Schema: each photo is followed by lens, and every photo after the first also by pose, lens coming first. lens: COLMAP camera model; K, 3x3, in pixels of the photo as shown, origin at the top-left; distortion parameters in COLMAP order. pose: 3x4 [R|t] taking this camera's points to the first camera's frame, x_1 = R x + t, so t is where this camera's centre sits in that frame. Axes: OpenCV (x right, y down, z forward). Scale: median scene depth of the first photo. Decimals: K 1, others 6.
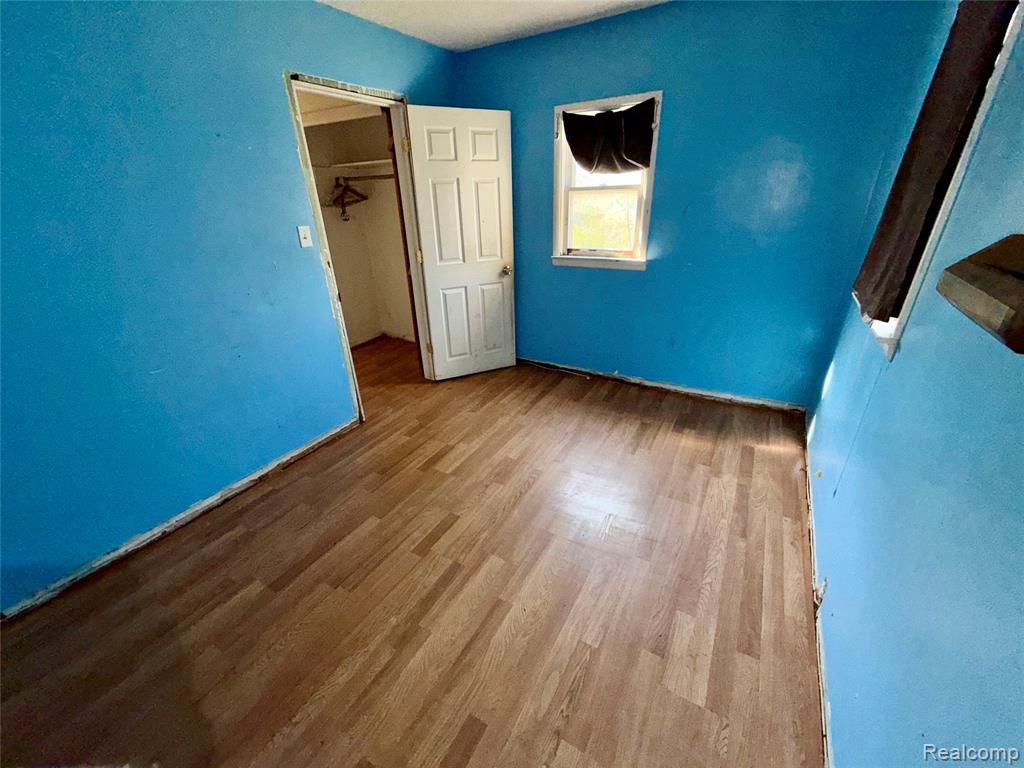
lens RADIAL K [[409.4, 0, 509.2], [0, 409.4, 381.3], [0, 0, 1]] dist [0.000337, 0.000180]
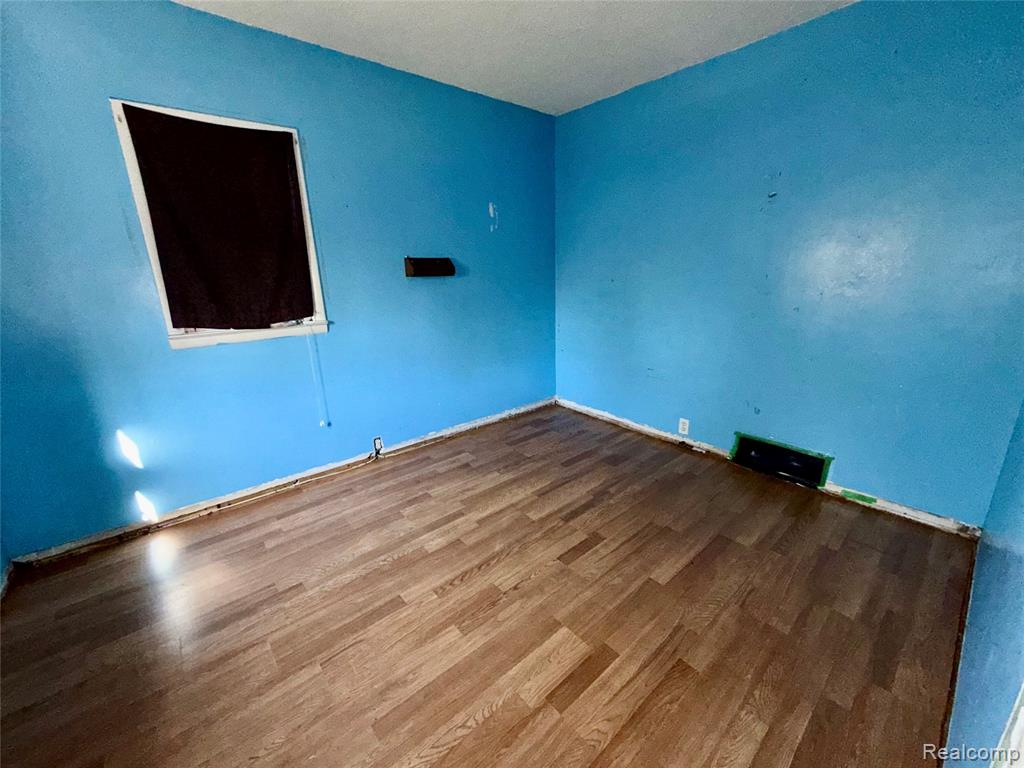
lens RADIAL K [[409.4, 0, 509.2], [0, 409.4, 381.3], [0, 0, 1]] dist [0.000337, 0.000180]
pose [[-0.945372, -0.024010, 0.325107, -0.321792], [0.187820, 0.775009, 0.603394, -0.565337], [-0.266449, 0.631494, -0.728163, 1.515759]]
